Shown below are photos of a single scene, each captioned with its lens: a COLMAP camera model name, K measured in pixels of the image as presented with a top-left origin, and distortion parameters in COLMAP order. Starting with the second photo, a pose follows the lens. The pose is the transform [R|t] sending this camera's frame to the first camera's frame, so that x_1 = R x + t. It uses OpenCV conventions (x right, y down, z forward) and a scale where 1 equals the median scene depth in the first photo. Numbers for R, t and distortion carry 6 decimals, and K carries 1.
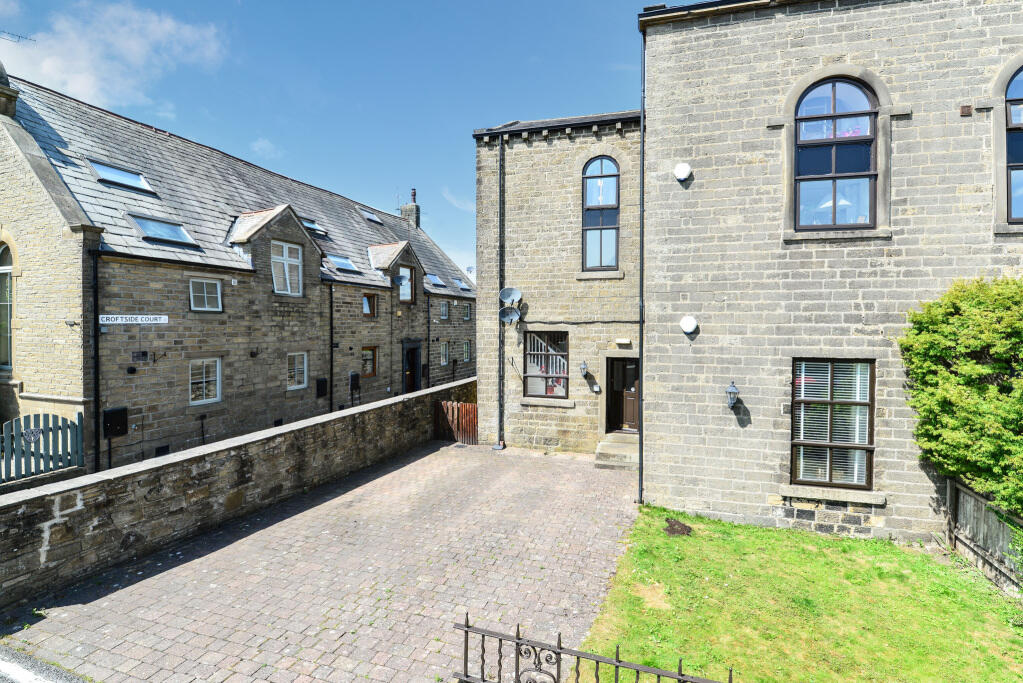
lens RADIAL K [[460.9, 0, 549.6], [0, 460.9, 333.1], [0, 0, 1]] dist [-0.002607, -0.000357]
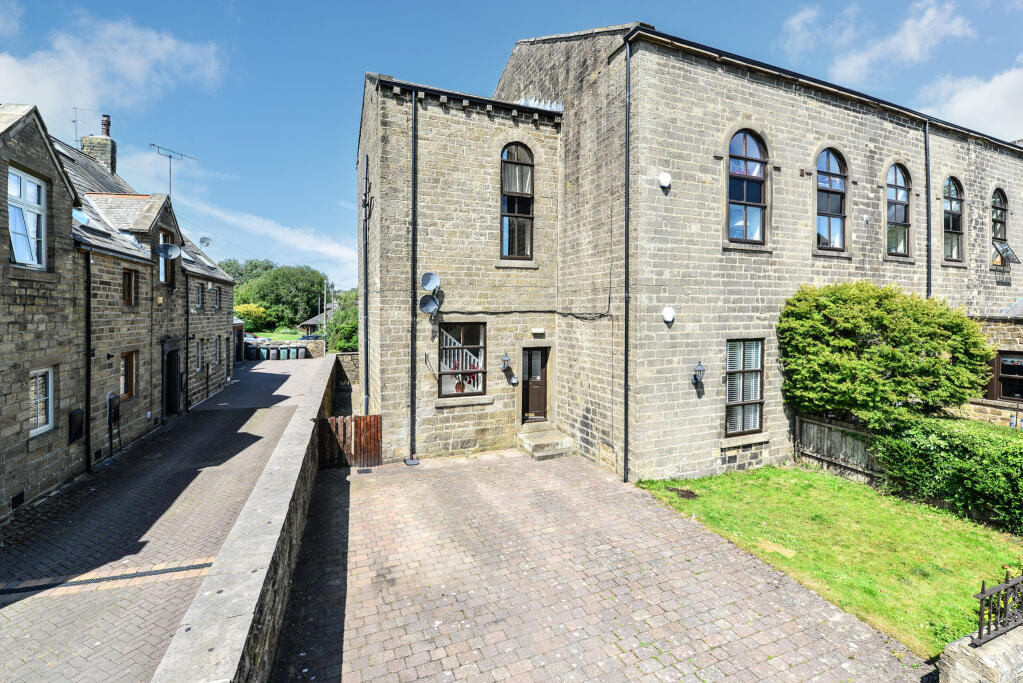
lens RADIAL K [[460.9, 0, 493.1], [0, 460.9, 318.9], [0, 0, 1]] dist [-0.002607, -0.000357]
pose [[0.791128, -0.014906, 0.611468, -0.728406], [0.016822, 0.999855, 0.002608, -0.017673], [-0.611419, 0.008223, 0.791265, 0.355558]]
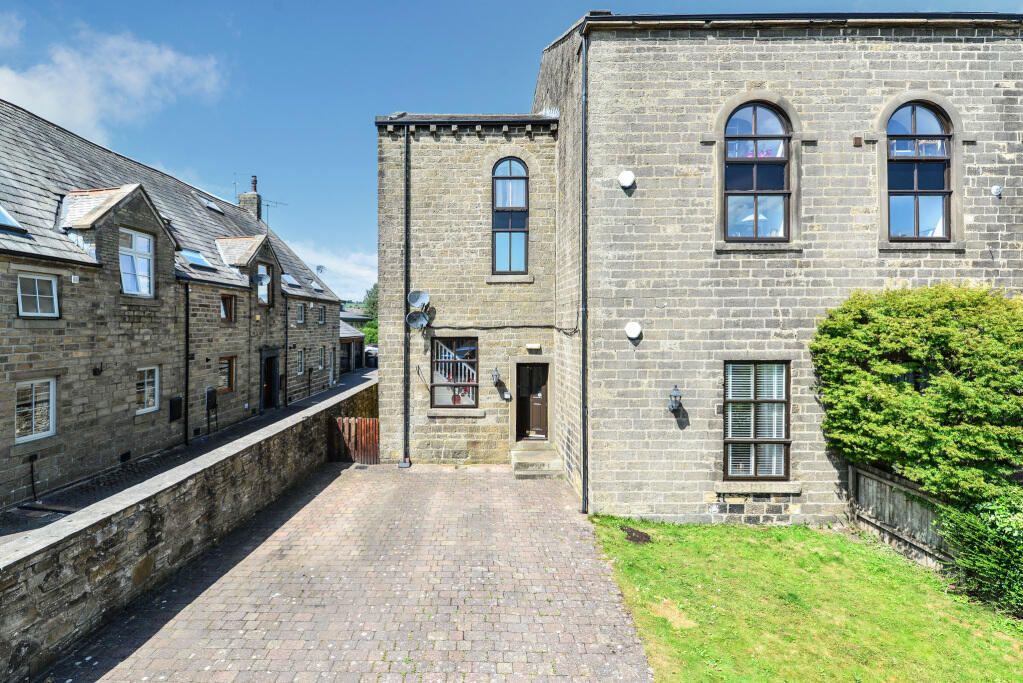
lens RADIAL K [[460.9, 0, 464.2], [0, 460.9, 327.8], [0, 0, 1]] dist [-0.002607, -0.000357]
pose [[0.970383, -0.007501, 0.241457, -0.298216], [0.011086, 0.999848, -0.013493, -0.014628], [-0.241319, 0.015770, 0.970318, 0.114175]]
